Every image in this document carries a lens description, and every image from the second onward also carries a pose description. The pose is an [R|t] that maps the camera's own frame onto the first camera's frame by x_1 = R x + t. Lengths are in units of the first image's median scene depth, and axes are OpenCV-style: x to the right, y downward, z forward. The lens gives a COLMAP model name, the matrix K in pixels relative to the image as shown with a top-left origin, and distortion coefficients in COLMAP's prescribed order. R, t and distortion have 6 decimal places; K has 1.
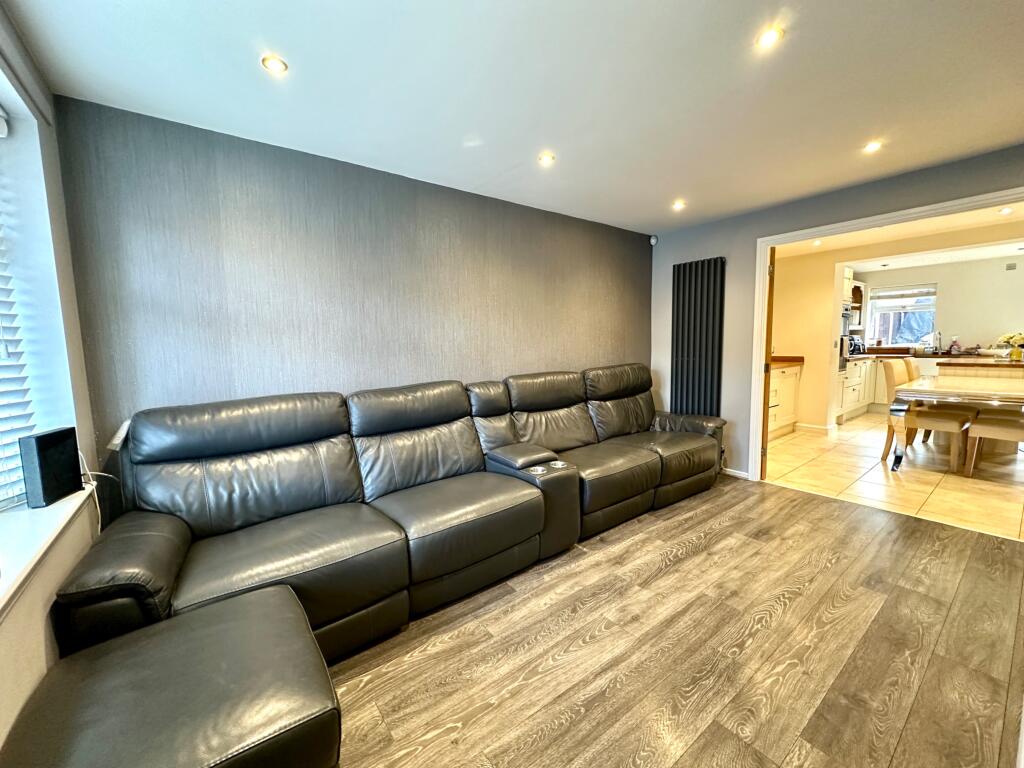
lens RADIAL K [[411.9, 0, 514.6], [0, 411.9, 385.5], [0, 0, 1]] dist [0.001863, 0.000166]
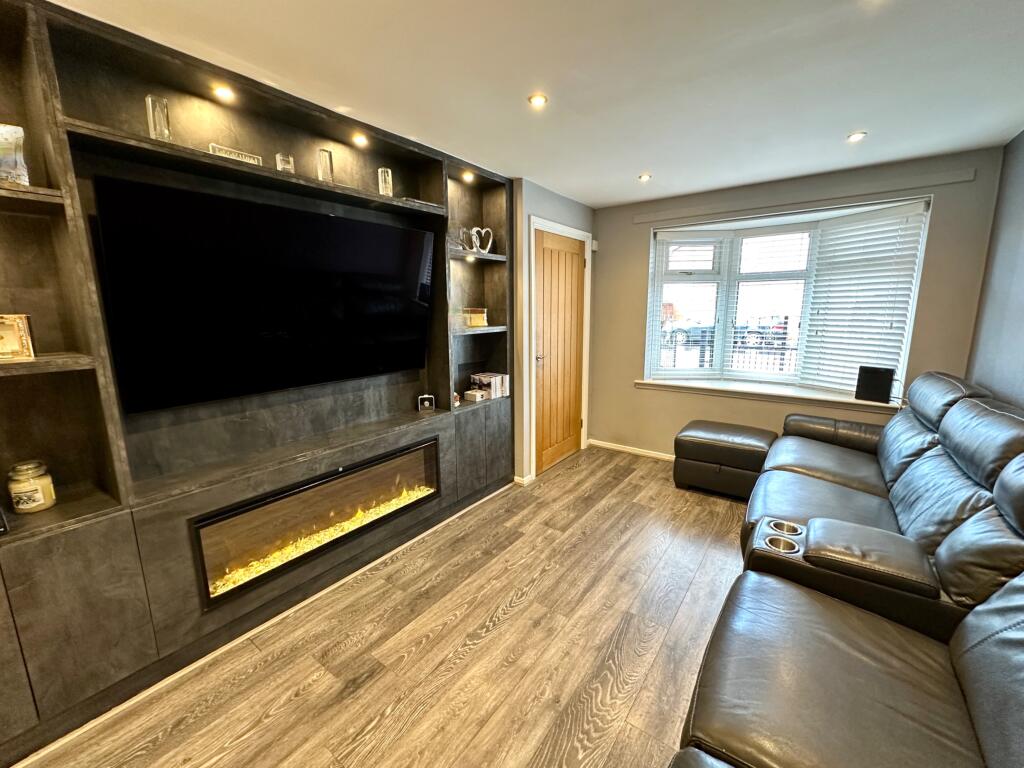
lens RADIAL K [[411.9, 0, 511.6], [0, 411.9, 381.4], [0, 0, 1]] dist [0.001863, 0.000166]
pose [[-0.961954, 0.077353, -0.262031, 0.832060], [0.000870, 0.959945, 0.280188, -0.291454], [0.273209, 0.269301, -0.923490, 1.788277]]
